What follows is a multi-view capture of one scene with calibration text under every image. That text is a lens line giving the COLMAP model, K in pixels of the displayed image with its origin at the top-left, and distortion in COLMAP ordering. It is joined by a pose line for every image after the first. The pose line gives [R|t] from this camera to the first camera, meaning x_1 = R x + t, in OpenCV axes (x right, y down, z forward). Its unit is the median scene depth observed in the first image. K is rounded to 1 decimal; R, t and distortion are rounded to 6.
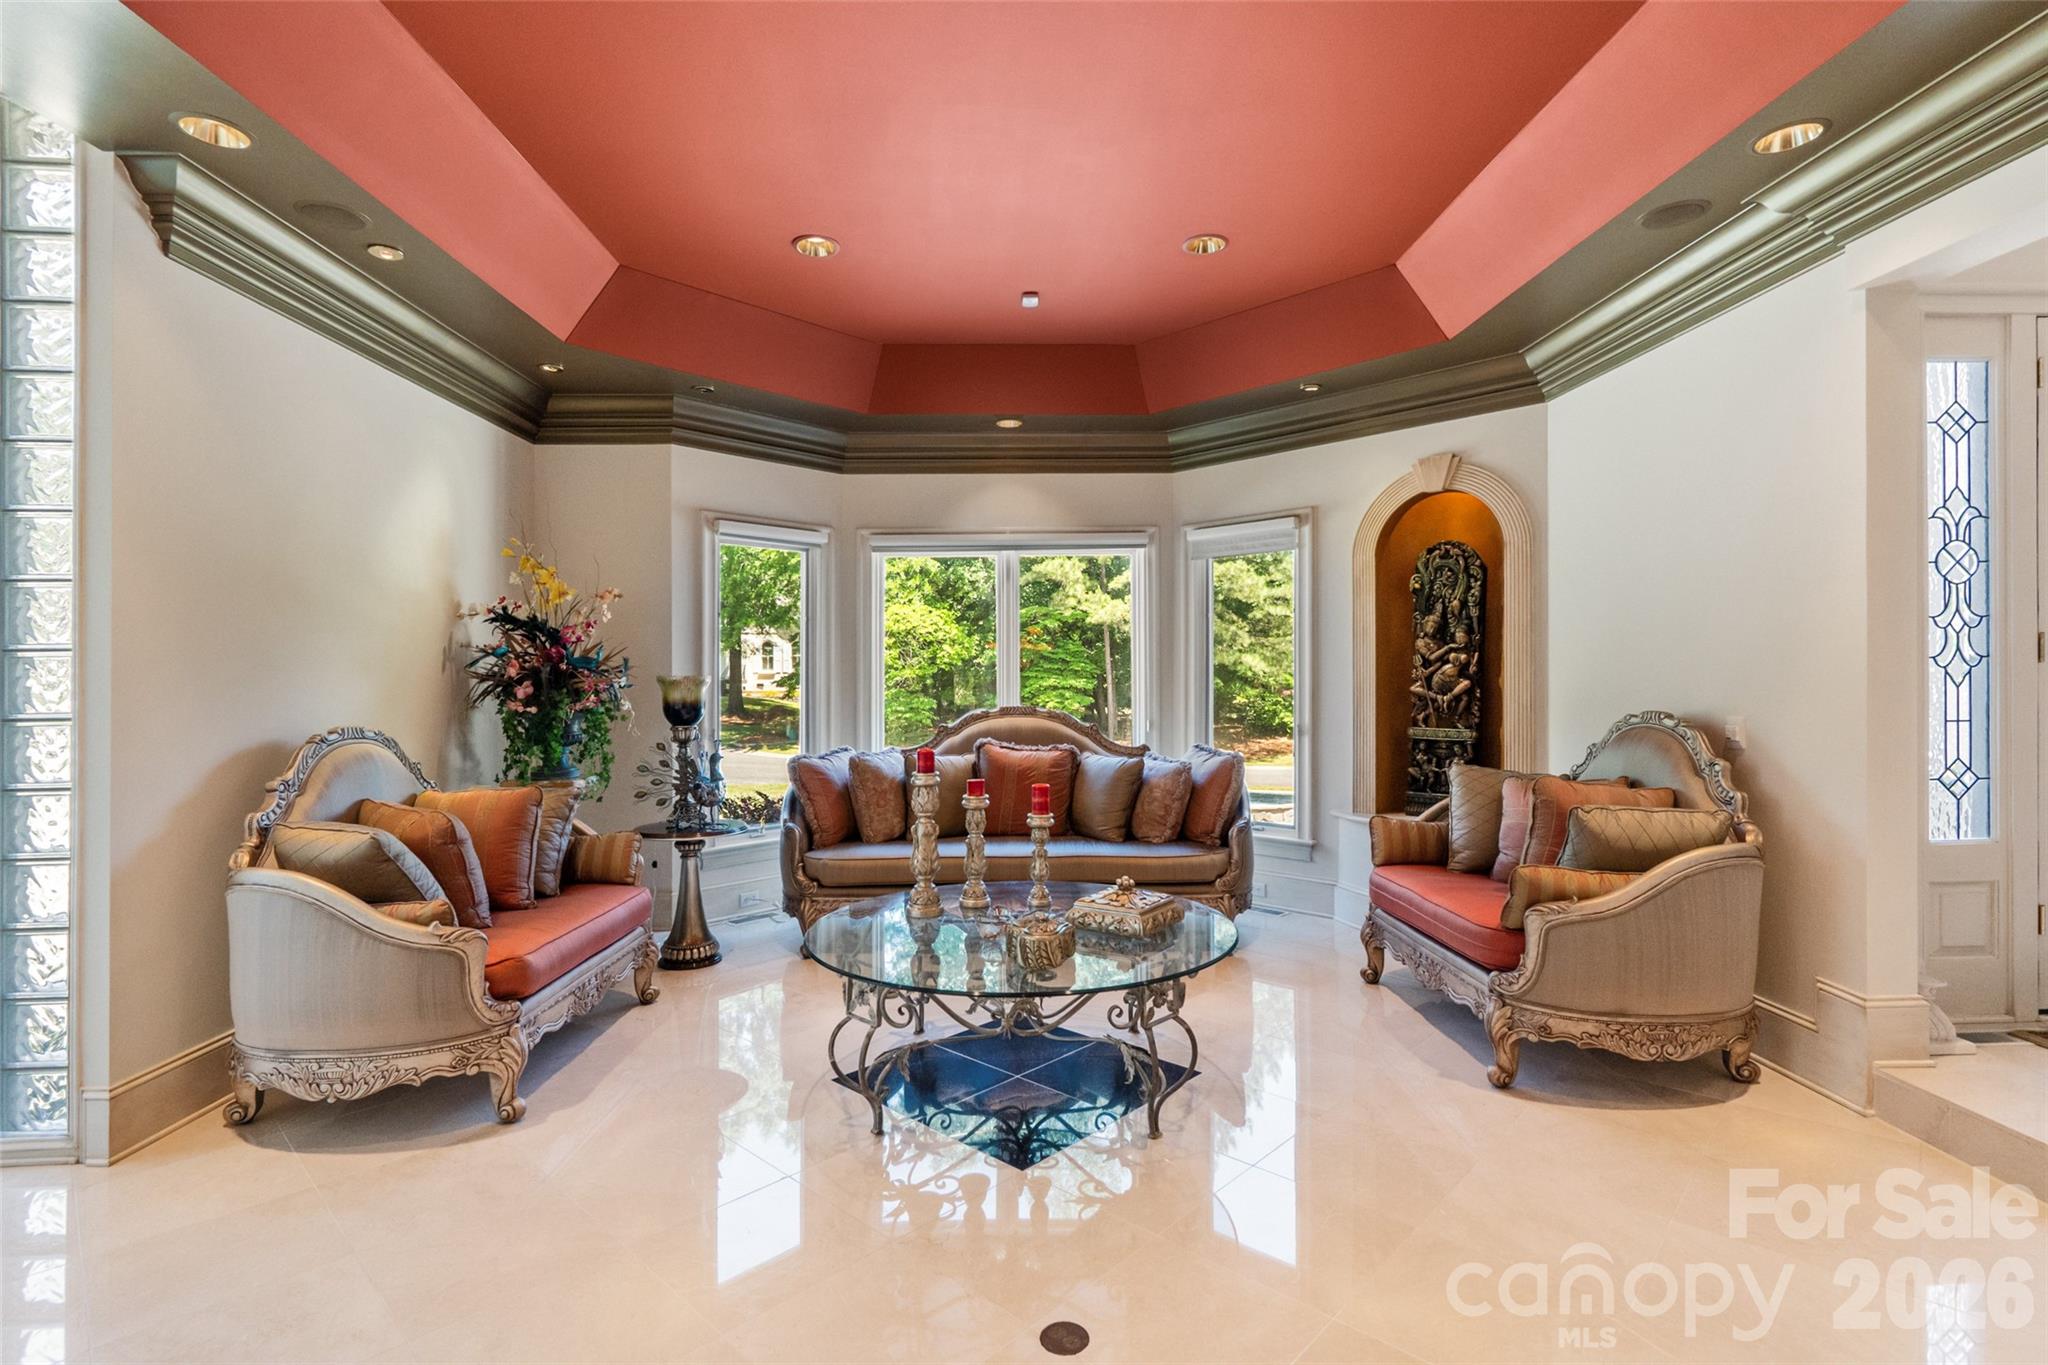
lens RADIAL K [[956.2, 0, 1024.0], [0, 956.2, 674.7], [0, 0, 1]] dist [-0.003082, -0.000433]
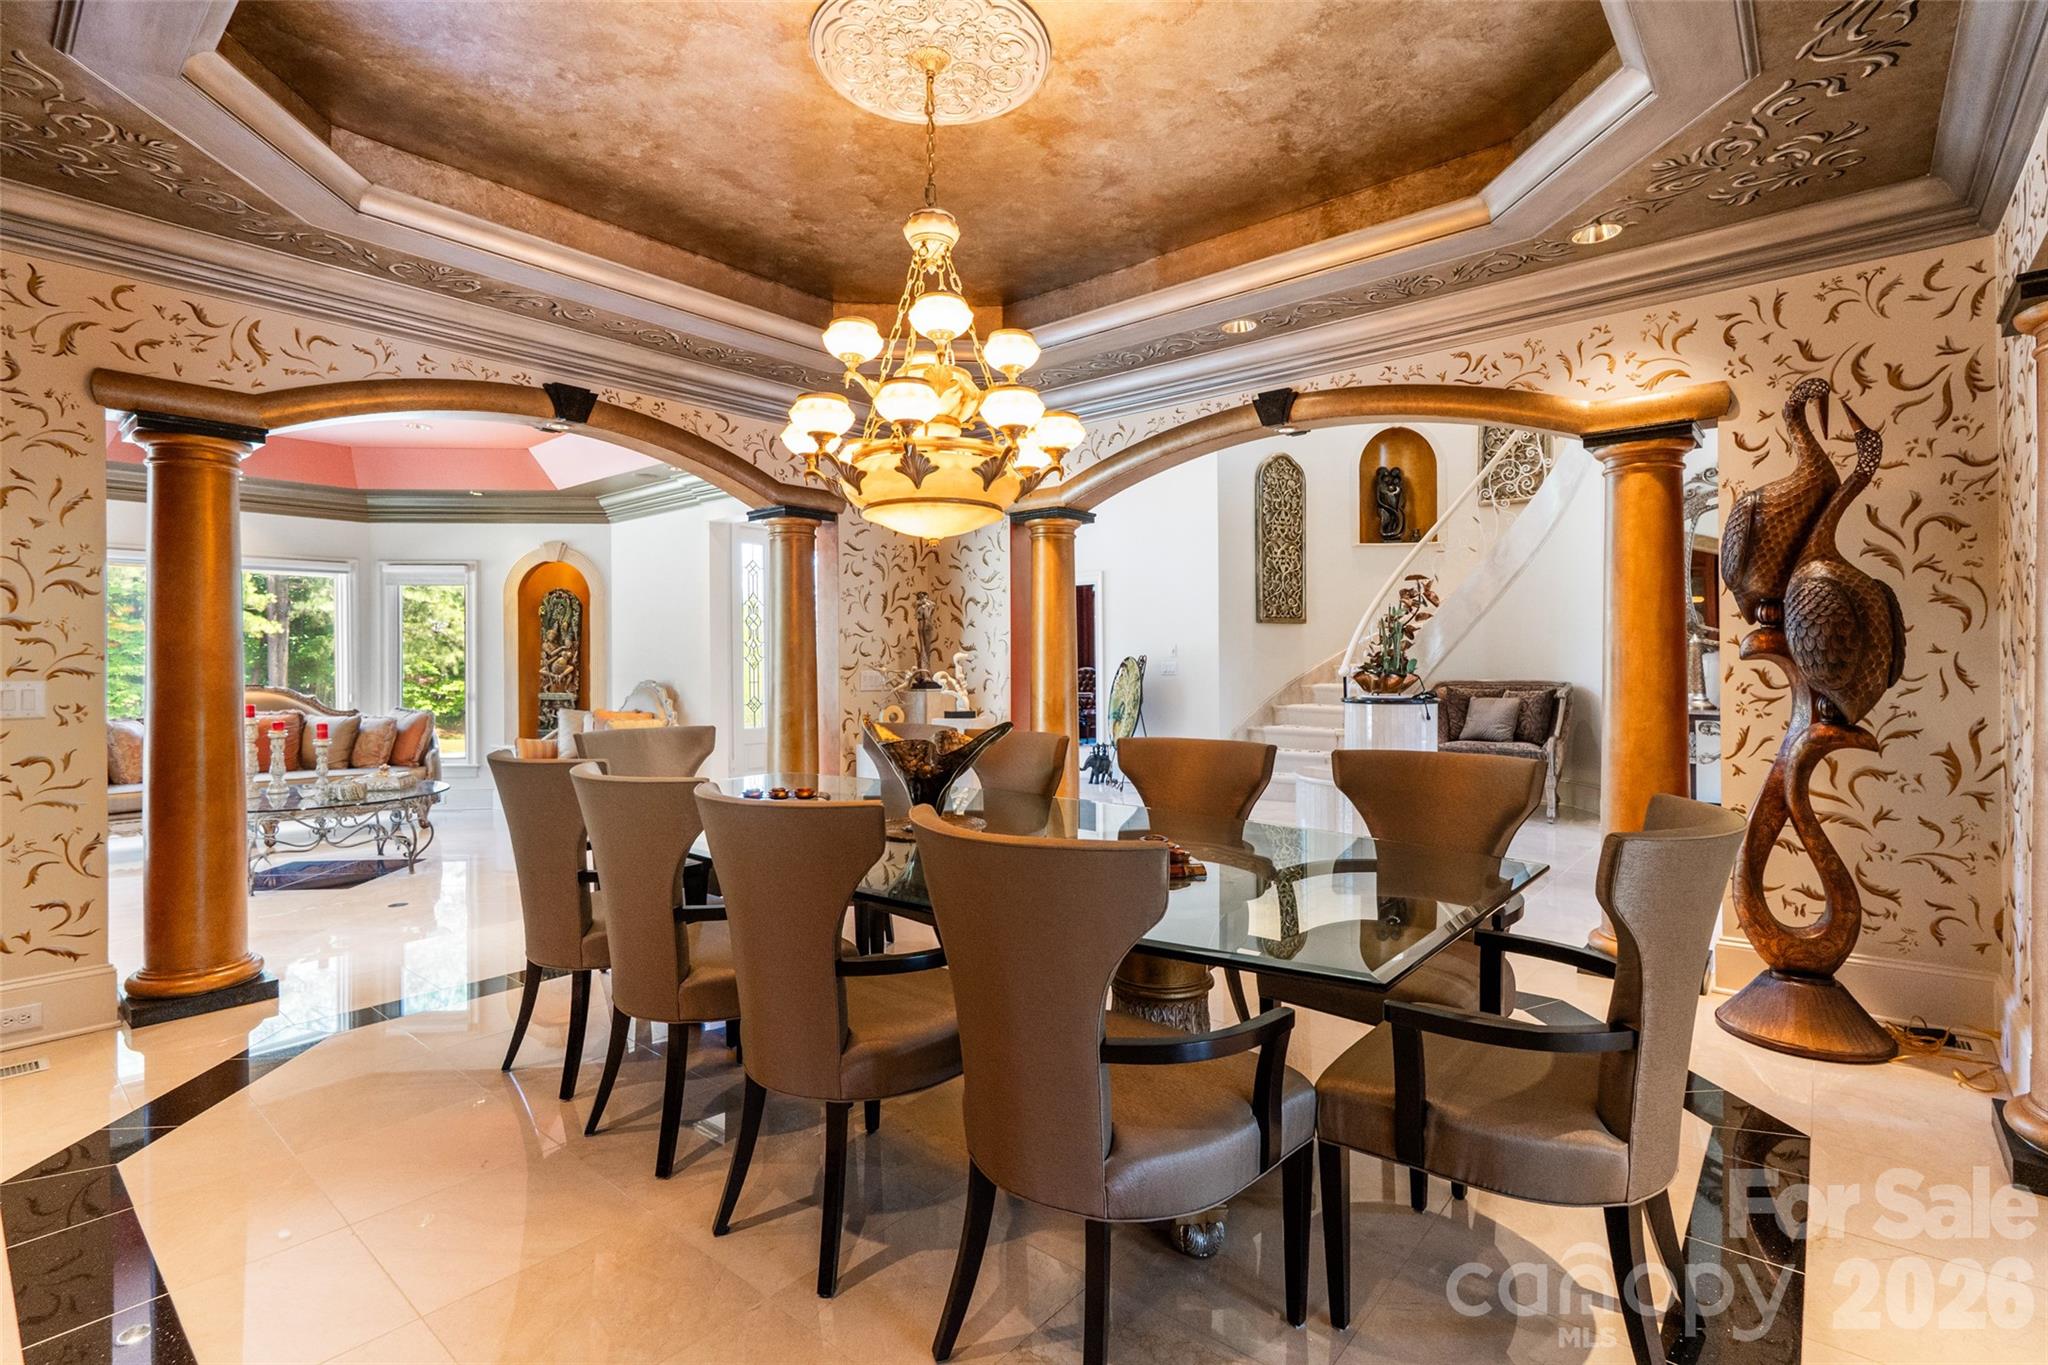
lens RADIAL K [[956.2, 0, 1027.7], [0, 956.2, 678.5], [0, 0, 1]] dist [-0.003082, -0.000433]
pose [[0.667871, -0.008253, 0.744232, -0.312466], [-0.005208, 0.999862, 0.015761, -0.004379], [-0.744259, -0.014403, 0.667736, -0.866917]]
